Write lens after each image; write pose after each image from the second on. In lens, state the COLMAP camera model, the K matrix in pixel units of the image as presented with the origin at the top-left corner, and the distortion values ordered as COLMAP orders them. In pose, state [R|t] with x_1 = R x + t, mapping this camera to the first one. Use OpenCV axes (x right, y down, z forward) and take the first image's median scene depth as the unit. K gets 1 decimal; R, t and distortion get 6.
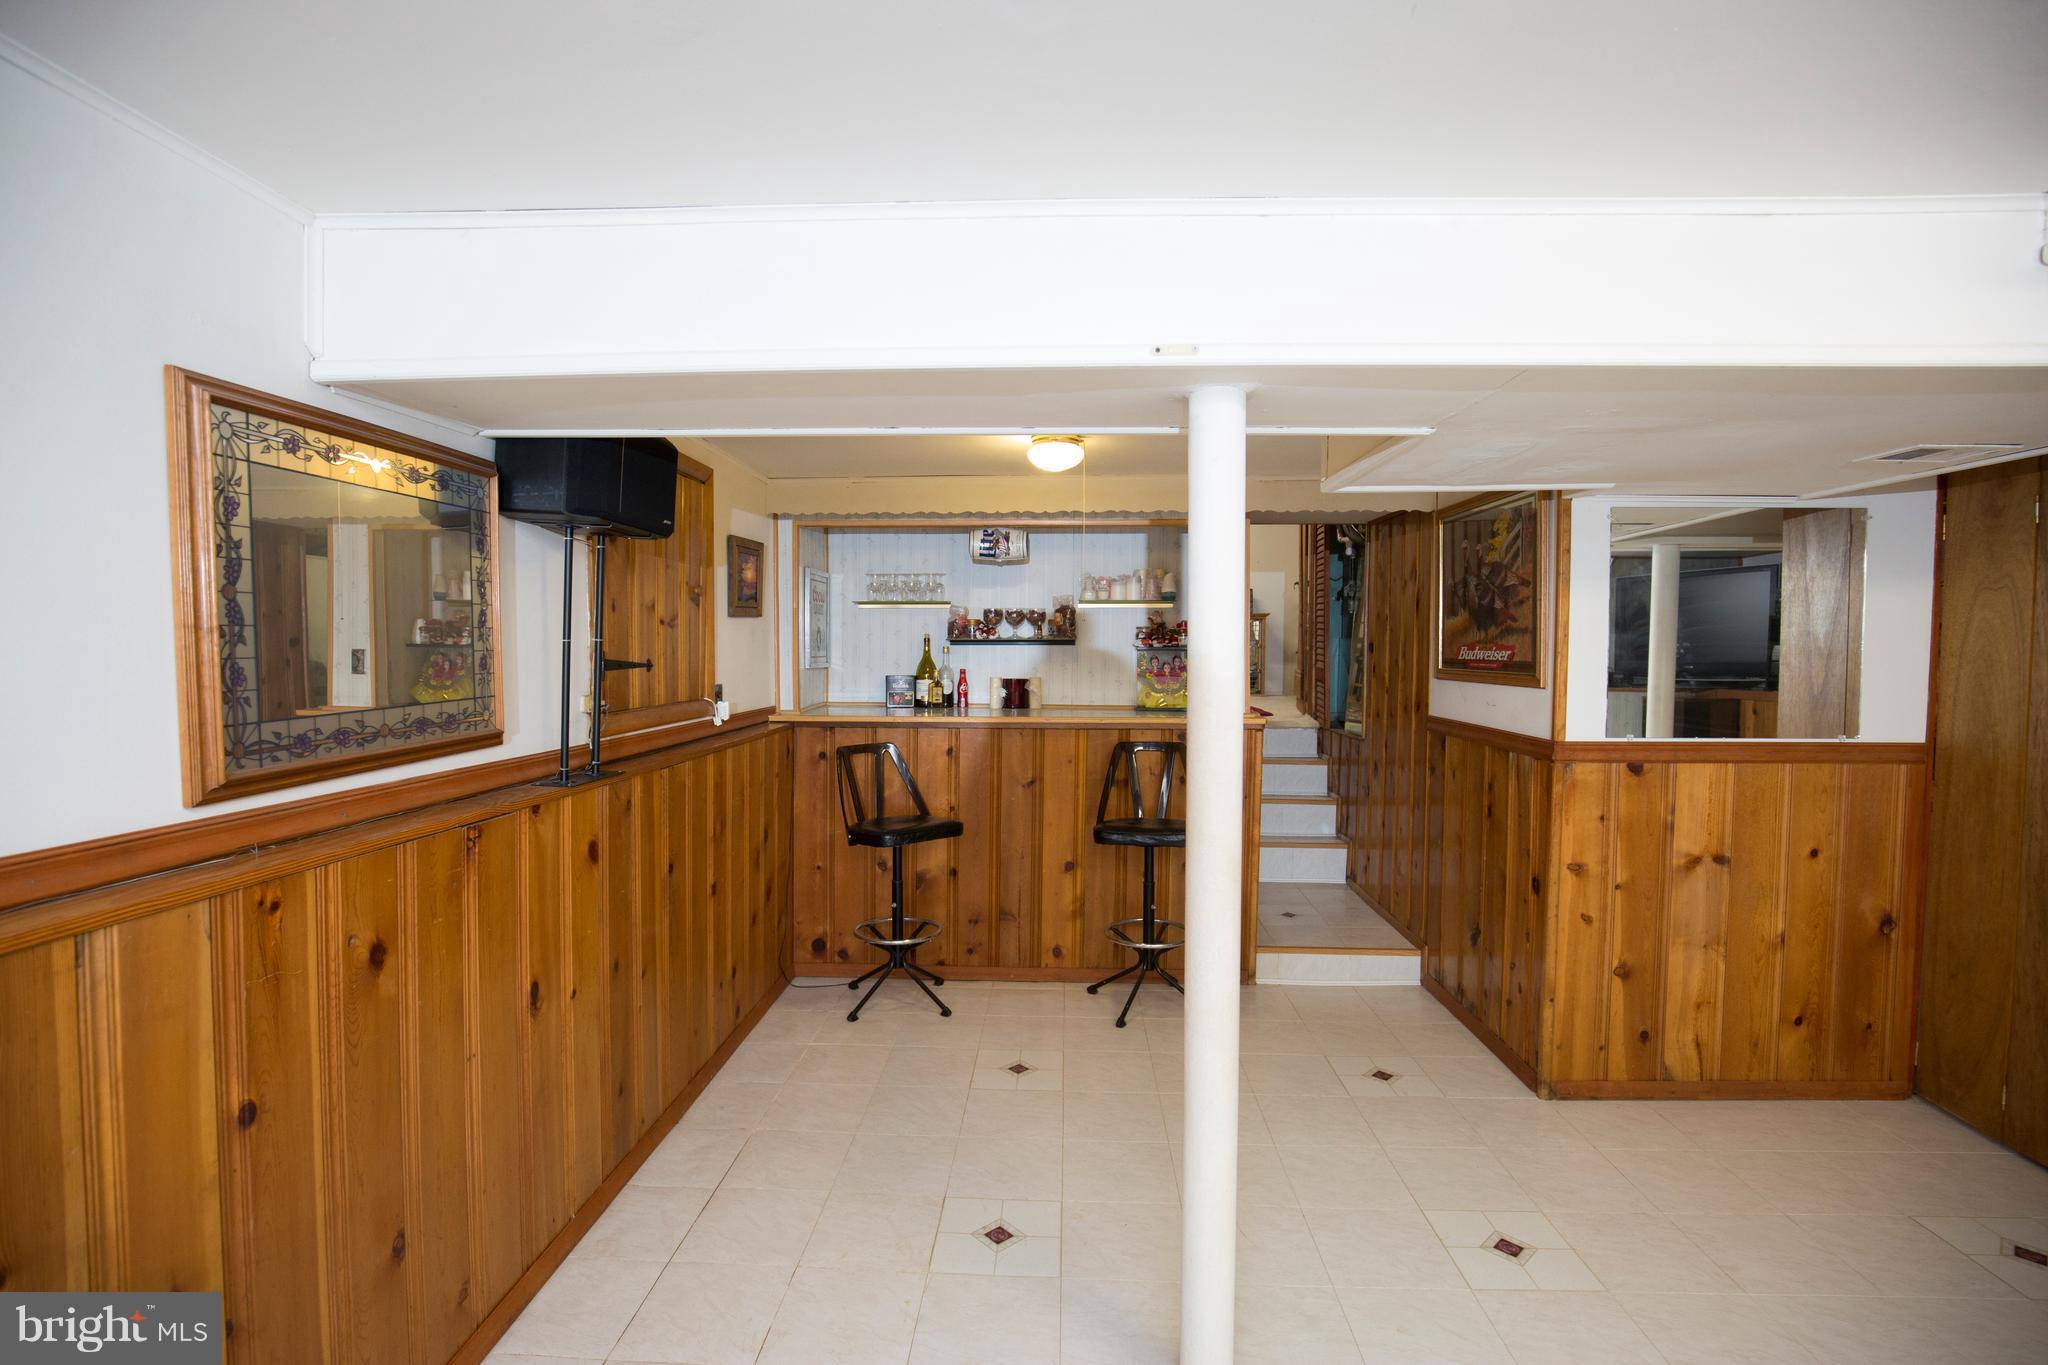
lens RADIAL K [[939.9, 0, 1017.6], [0, 939.9, 690.6], [0, 0, 1]] dist [-0.037299, 0.007975]
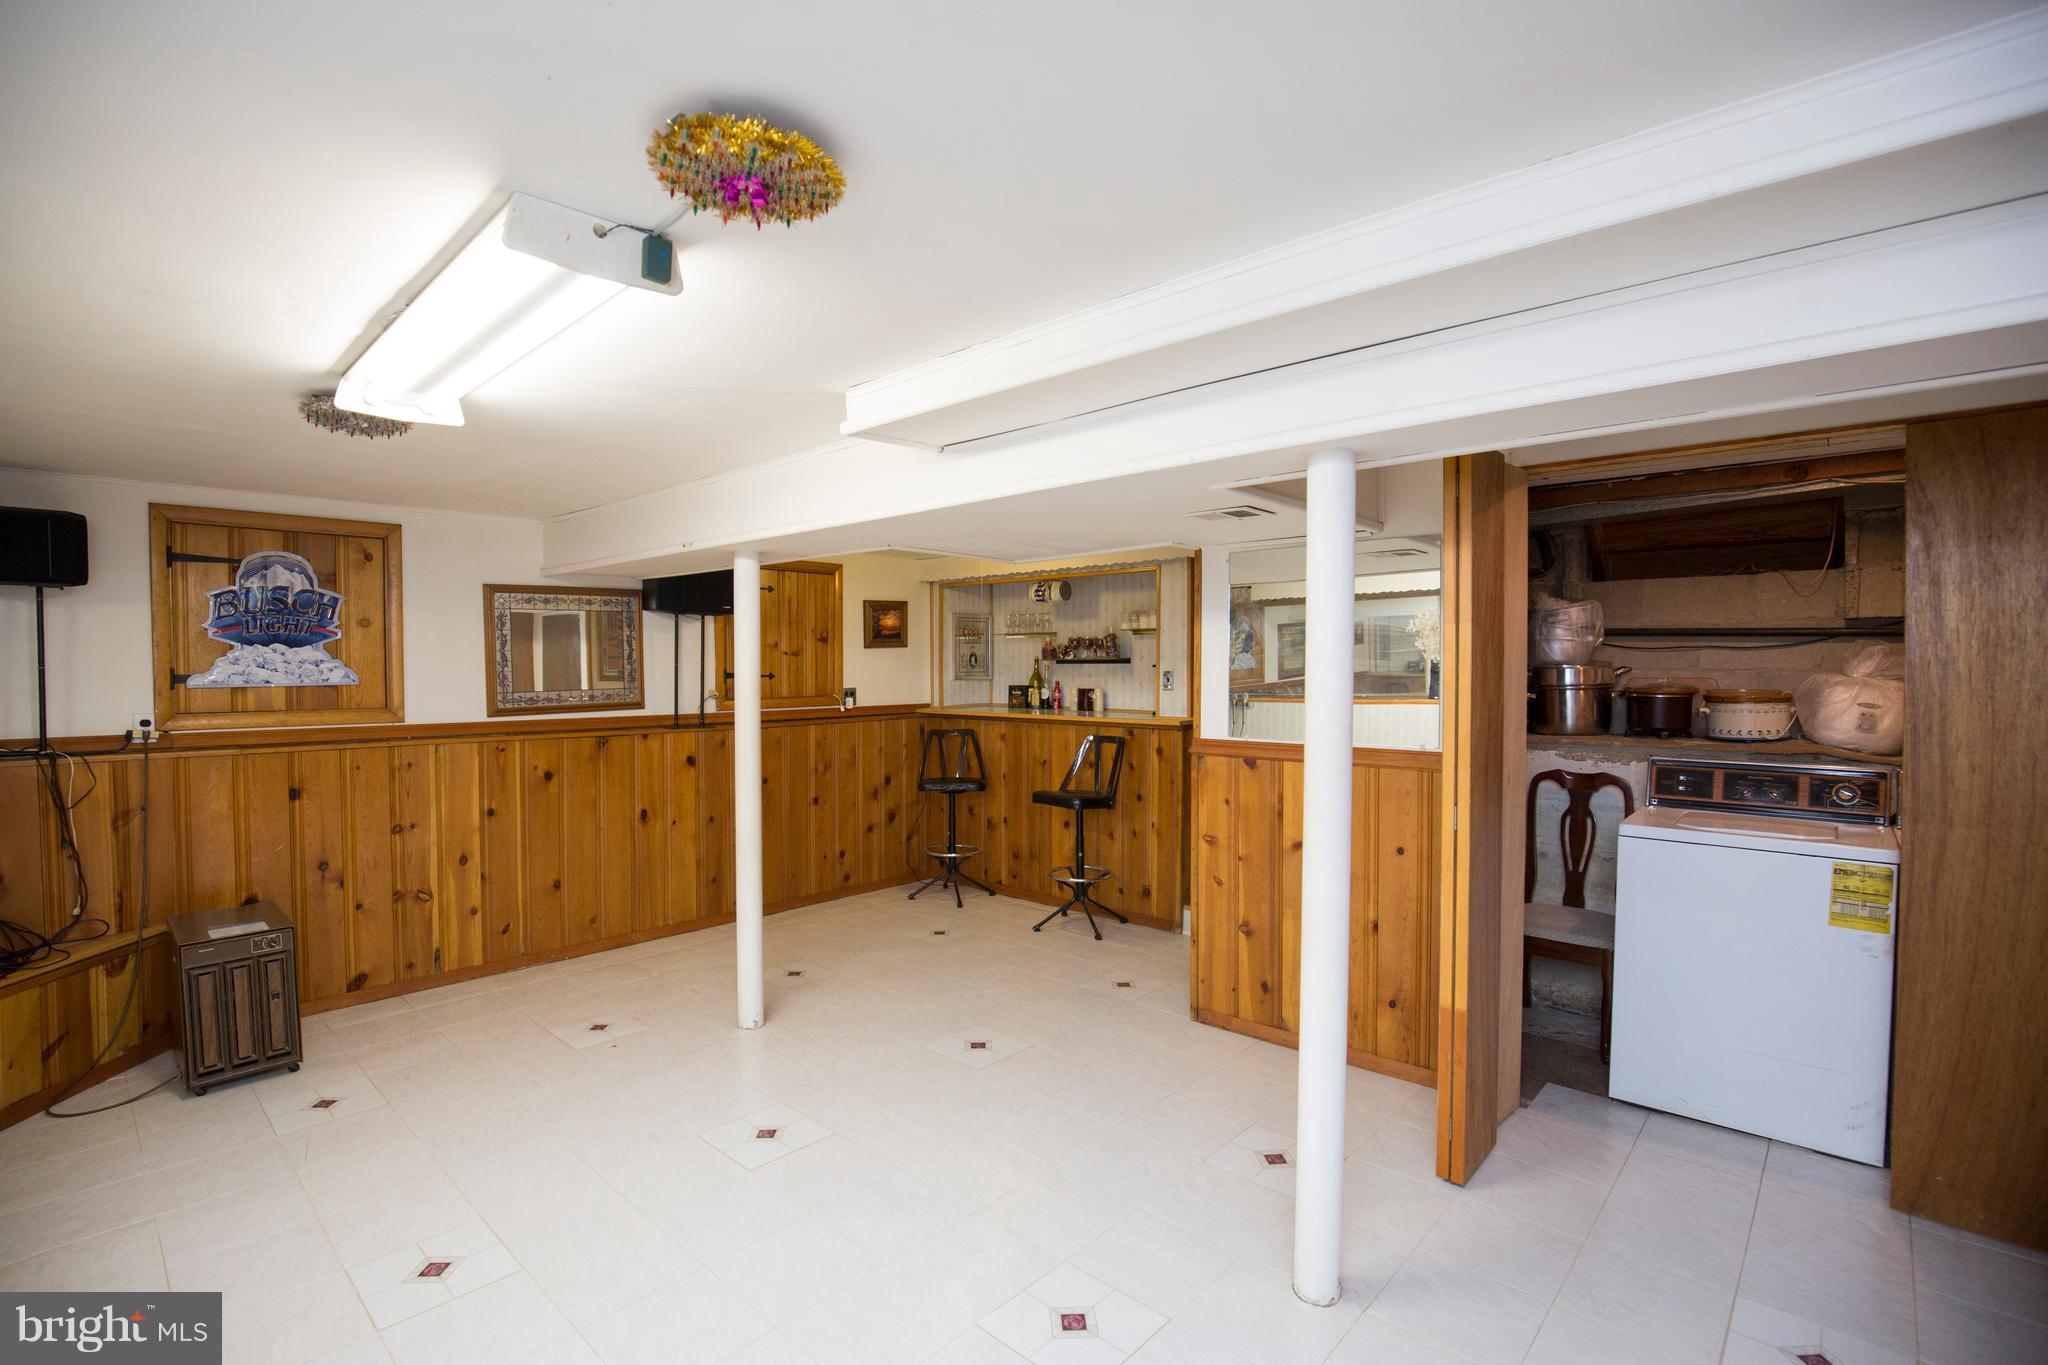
lens RADIAL K [[939.9, 0, 1017.6], [0, 939.9, 690.6], [0, 0, 1]] dist [-0.037299, 0.007975]
pose [[0.767268, 0.013862, -0.641177, 1.170719], [-0.024671, 0.999664, -0.007911, 0.005146], [0.640852, 0.021888, 0.767352, -0.147412]]
